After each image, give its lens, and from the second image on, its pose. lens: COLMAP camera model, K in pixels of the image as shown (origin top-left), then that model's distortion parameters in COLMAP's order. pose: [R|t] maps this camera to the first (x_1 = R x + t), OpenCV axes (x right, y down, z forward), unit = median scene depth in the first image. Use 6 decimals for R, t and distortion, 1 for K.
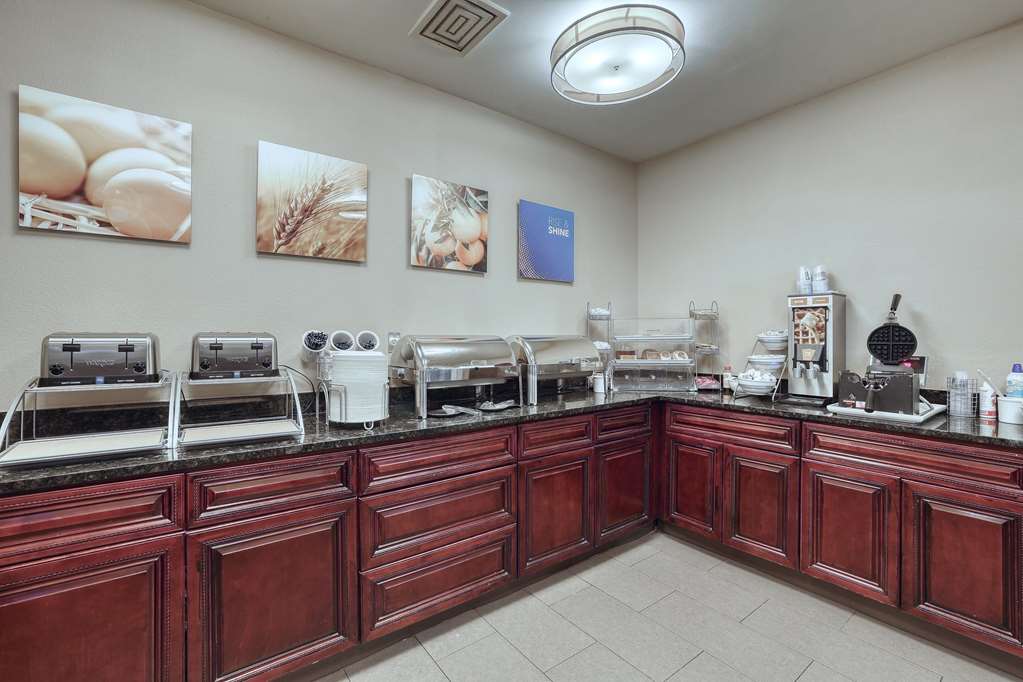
lens RADIAL K [[444.8, 0, 511.5], [0, 444.8, 341.0], [0, 0, 1]] dist [-0.000919, -0.000101]
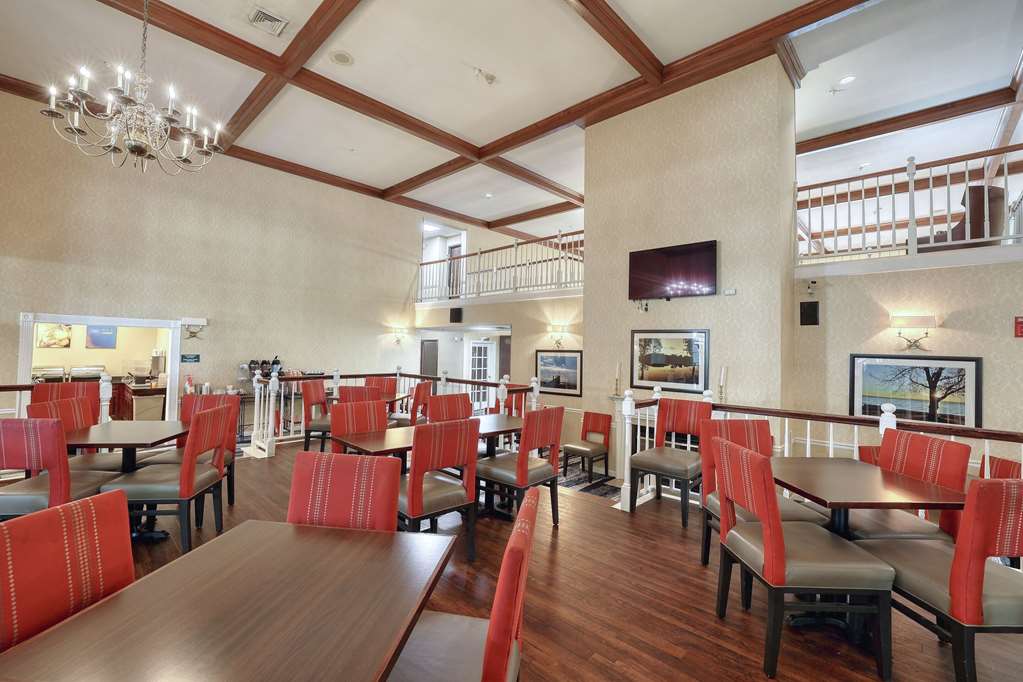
lens RADIAL K [[444.8, 0, 511.5], [0, 444.8, 341.0], [0, 0, 1]] dist [-0.000919, -0.000101]
pose [[0.988586, 0.020494, 0.149258, 2.936337], [-0.017302, 0.999594, -0.022650, -0.189116], [-0.149661, 0.019809, 0.988539, -3.068084]]
